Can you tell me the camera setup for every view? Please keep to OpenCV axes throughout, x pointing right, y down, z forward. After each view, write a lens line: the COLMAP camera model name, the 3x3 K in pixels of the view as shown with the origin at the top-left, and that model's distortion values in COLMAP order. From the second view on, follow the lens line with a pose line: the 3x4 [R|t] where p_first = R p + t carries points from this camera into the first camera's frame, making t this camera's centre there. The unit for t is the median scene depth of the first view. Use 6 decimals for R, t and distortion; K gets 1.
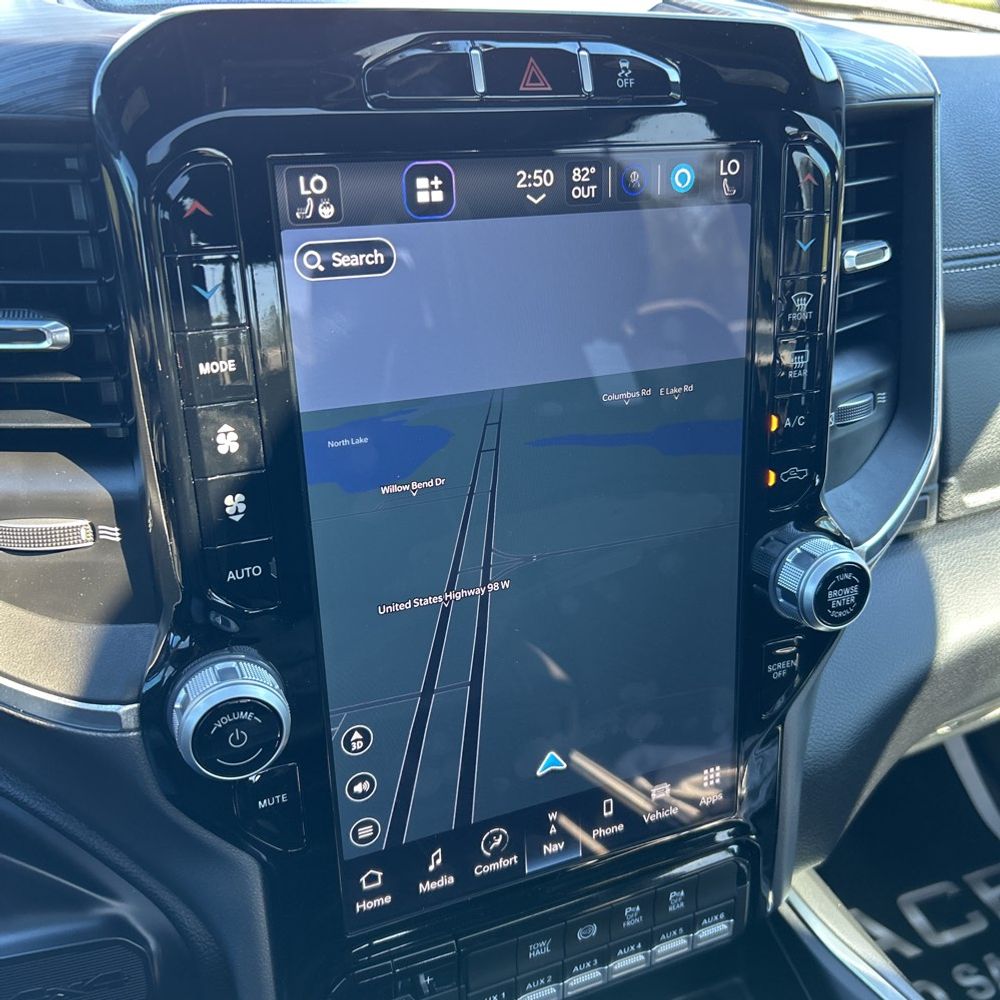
lens RADIAL K [[1003.0, 0, 500.0], [0, 1003.0, 500.0], [0, 0, 1]] dist [0.011025, -0.013476]
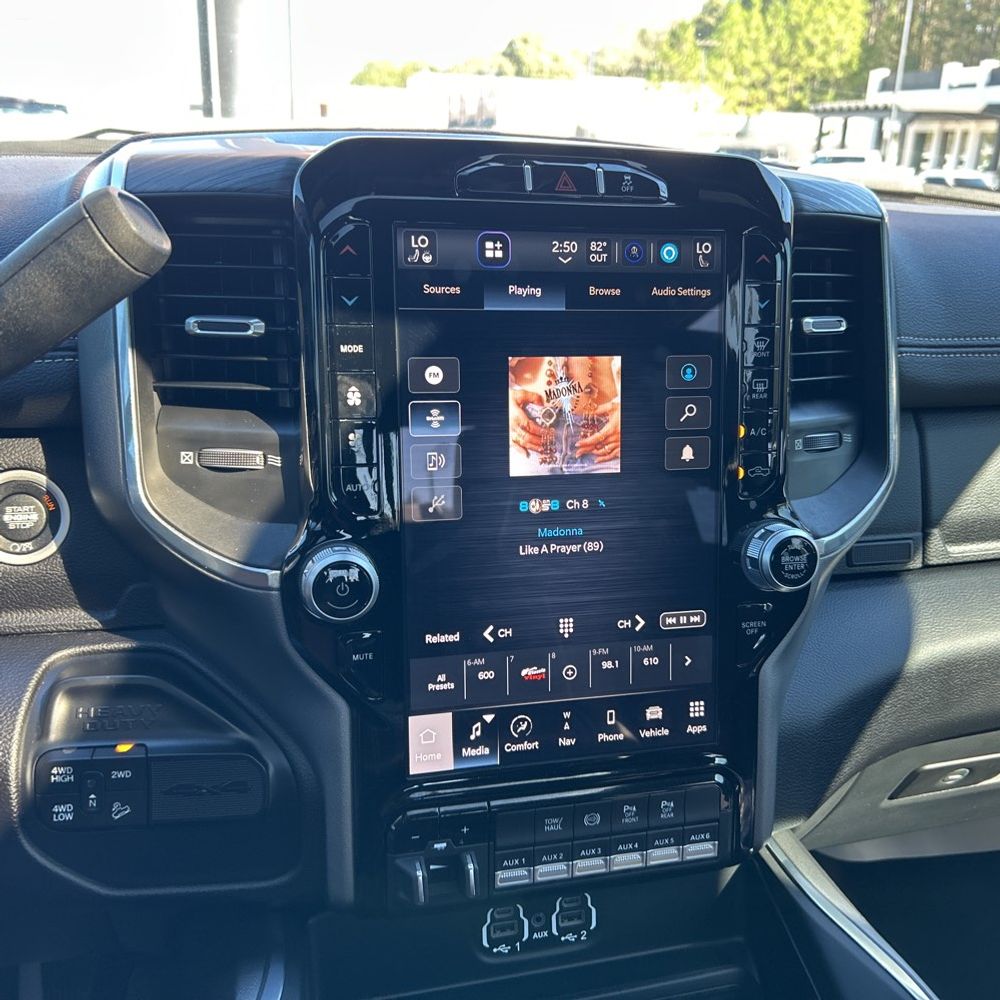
lens RADIAL K [[960.2, 0, 497.8], [0, 960.2, 503.3], [0, 0, 1]] dist [0.081354, -0.198979]
pose [[0.989626, 0.044699, -0.136538, 0.149337], [-0.067441, 0.983684, -0.166784, 0.310734], [0.126855, 0.174262, 0.976494, -0.375199]]
